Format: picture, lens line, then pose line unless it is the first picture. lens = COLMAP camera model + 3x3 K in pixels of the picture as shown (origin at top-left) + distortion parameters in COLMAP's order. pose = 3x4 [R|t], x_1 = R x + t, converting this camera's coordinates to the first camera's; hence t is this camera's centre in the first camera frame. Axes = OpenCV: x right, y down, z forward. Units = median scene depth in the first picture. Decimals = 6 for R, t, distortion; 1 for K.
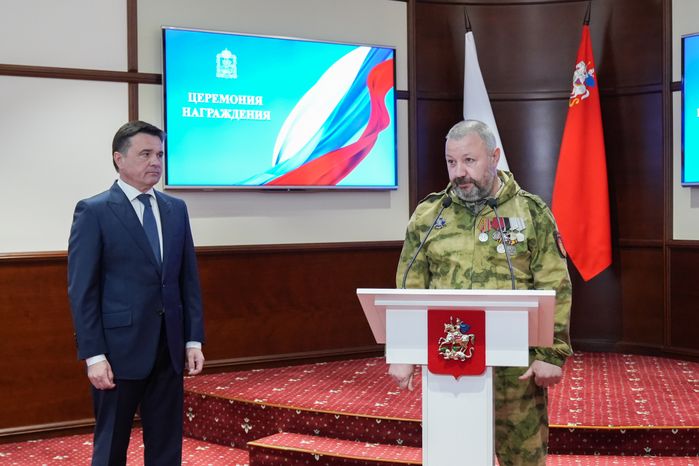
lens RADIAL K [[1026.9, 0, 364.8], [0, 1026.9, 231.5], [0, 0, 1]] dist [-0.005759, 0.002731]
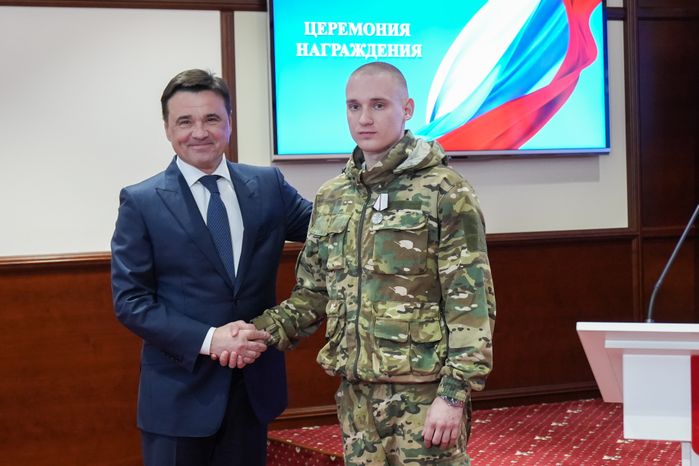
lens RADIAL K [[1410.7, 0, 307.6], [0, 1410.7, 231.3], [0, 0, 1]] dist [0.056953, -0.515613]
pose [[0.985976, -0.011498, -0.166493, -0.011357], [0.014198, 0.999786, 0.015039, -0.007064], [0.166284, -0.017192, 0.985928, 0.050015]]
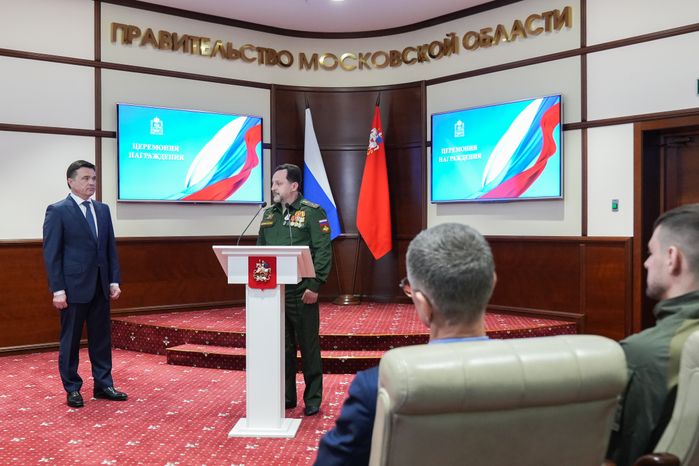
lens RADIAL K [[743.6, 0, 350.2], [0, 743.6, 235.2], [0, 0, 1]] dist [-0.025825, -0.002856]
pose [[0.994067, 0.003611, 0.108709, 0.045575], [-0.002788, 0.999966, -0.007725, 0.020157], [-0.108734, 0.007376, 0.994044, -0.215416]]
